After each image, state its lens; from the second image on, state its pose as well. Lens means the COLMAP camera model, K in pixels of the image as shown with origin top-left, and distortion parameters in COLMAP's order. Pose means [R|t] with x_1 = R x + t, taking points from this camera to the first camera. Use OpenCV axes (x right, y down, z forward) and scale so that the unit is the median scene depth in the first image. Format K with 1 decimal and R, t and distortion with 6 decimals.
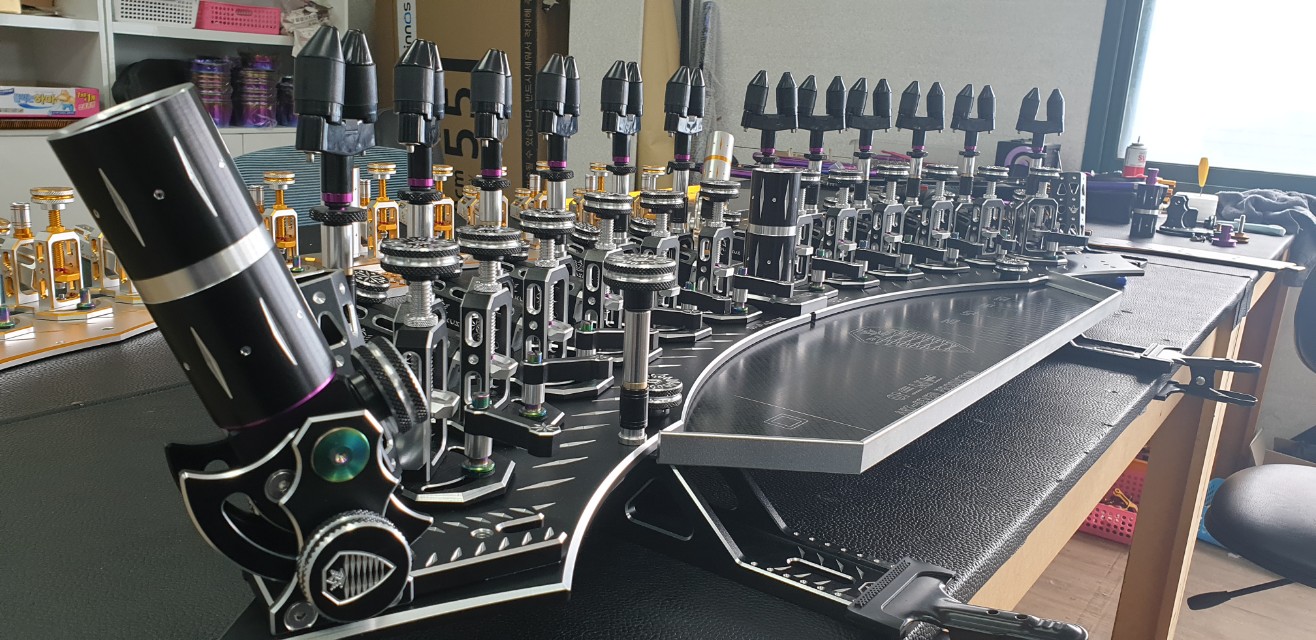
lens RADIAL K [[1022.9, 0, 658.0], [0, 1022.9, 320.0], [0, 0, 1]] dist [0.001947, 0.000262]
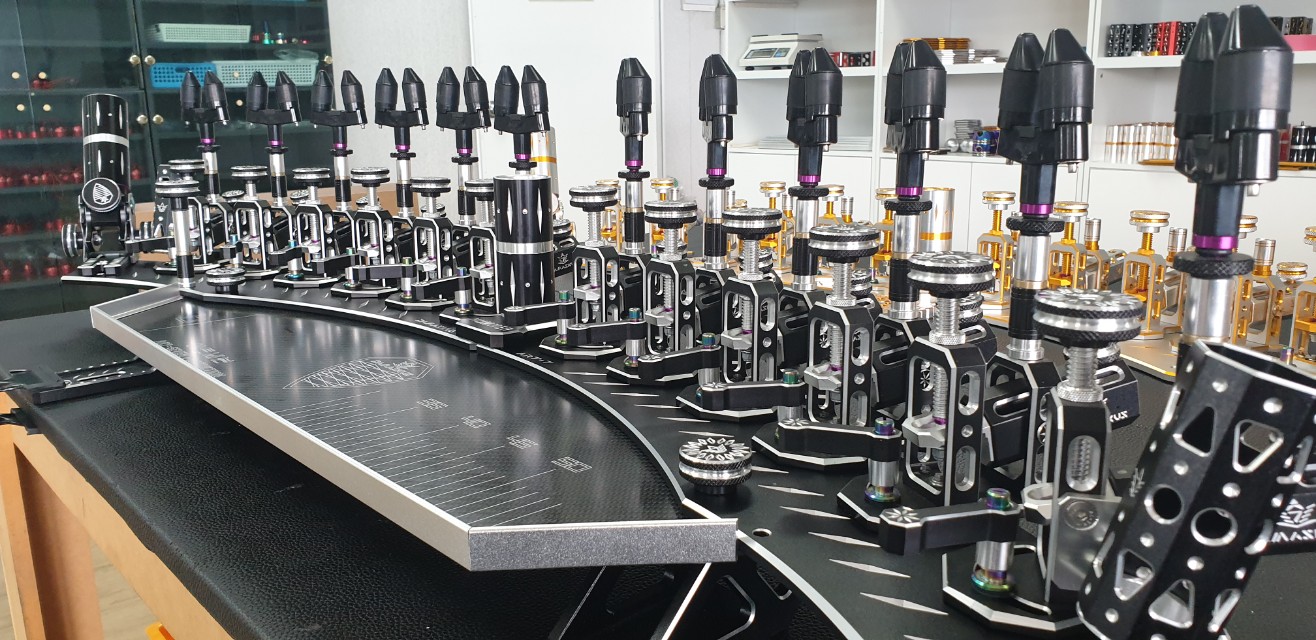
lens RADIAL K [[1022.9, 0, 658.0], [0, 1022.9, 320.0], [0, 0, 1]] dist [0.001947, 0.000262]
pose [[-0.027806, 0.172972, -0.984534, 1.045373], [-0.232774, 0.956719, 0.174660, -0.221204], [0.972133, 0.234031, 0.013661, 1.185543]]
